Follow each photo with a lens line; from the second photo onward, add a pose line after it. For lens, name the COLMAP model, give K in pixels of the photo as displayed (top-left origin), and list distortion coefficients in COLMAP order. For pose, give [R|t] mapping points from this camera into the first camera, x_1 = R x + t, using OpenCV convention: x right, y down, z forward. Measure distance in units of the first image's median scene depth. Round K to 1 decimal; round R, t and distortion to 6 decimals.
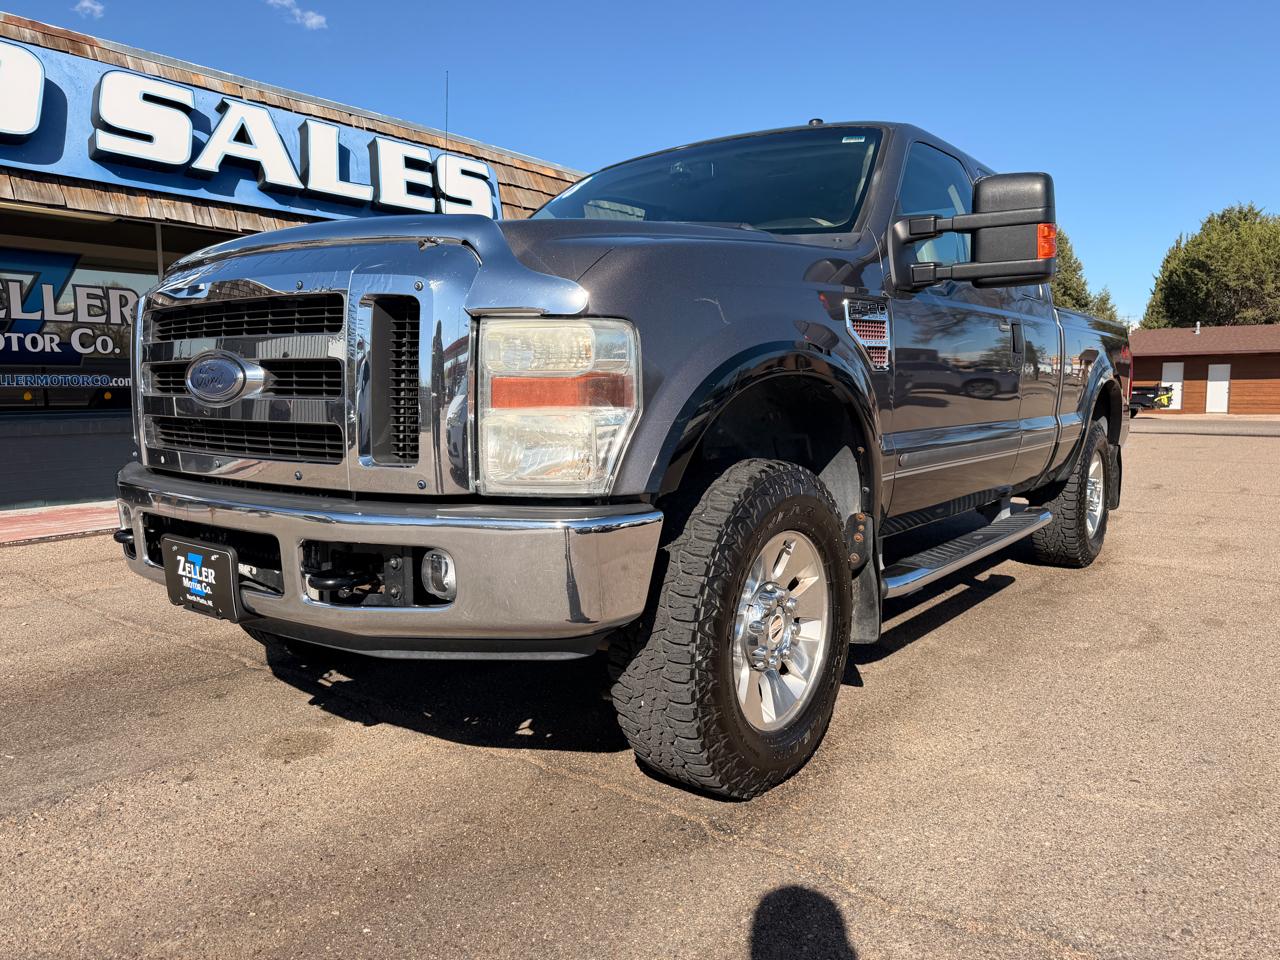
lens RADIAL K [[897.8, 0, 643.0], [0, 897.8, 481.2], [0, 0, 1]] dist [-0.008477, -0.000245]
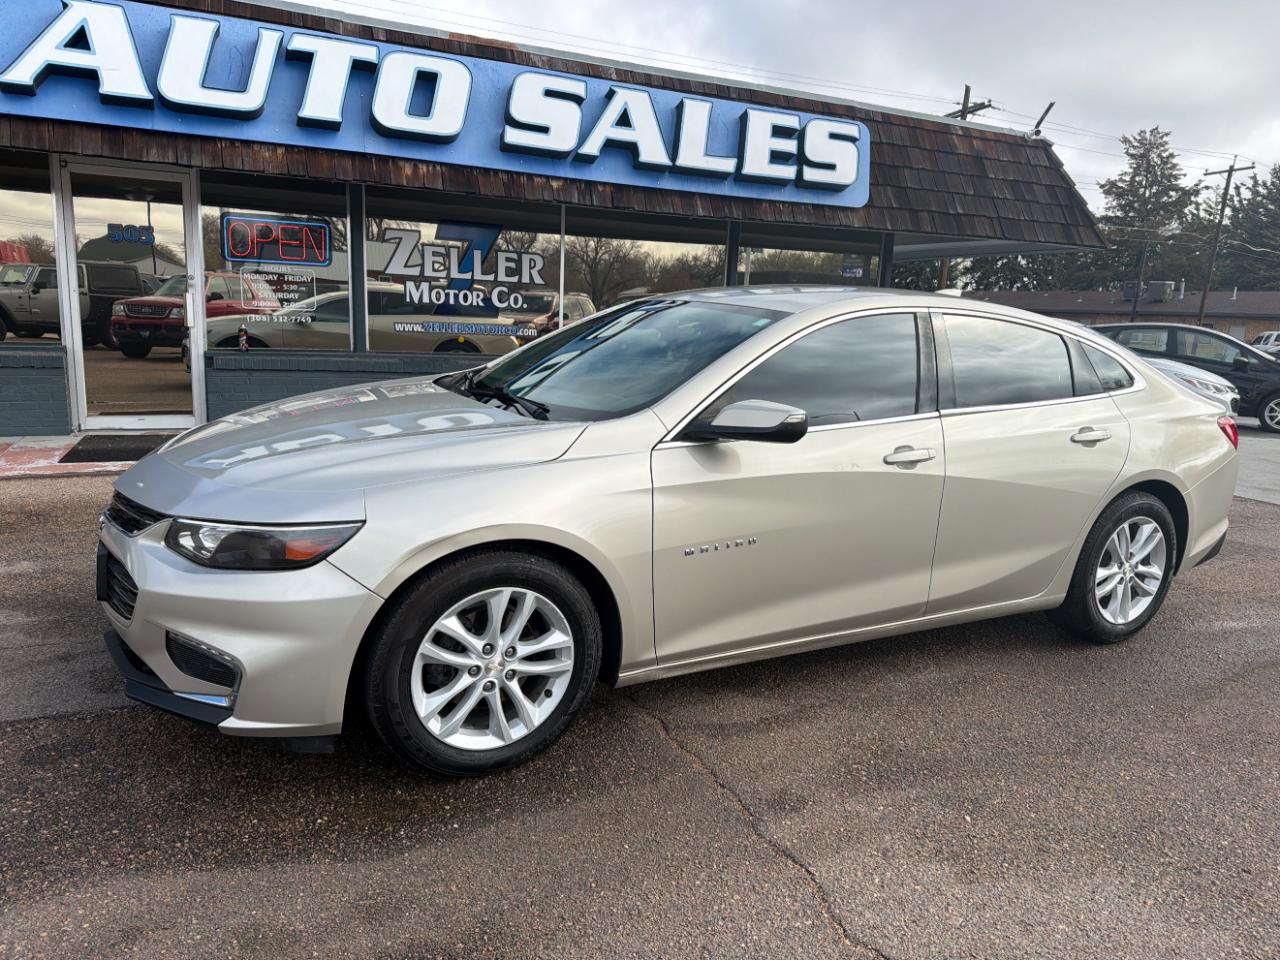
lens RADIAL K [[891.0, 0, 647.0], [0, 891.0, 482.0], [0, 0, 1]] dist [0.077416, -0.112215]
pose [[0.893664, 0.124574, -0.431099, 0.116422], [-0.091890, 0.991138, 0.095921, -0.042921], [0.439228, -0.046108, 0.897192, -0.022351]]
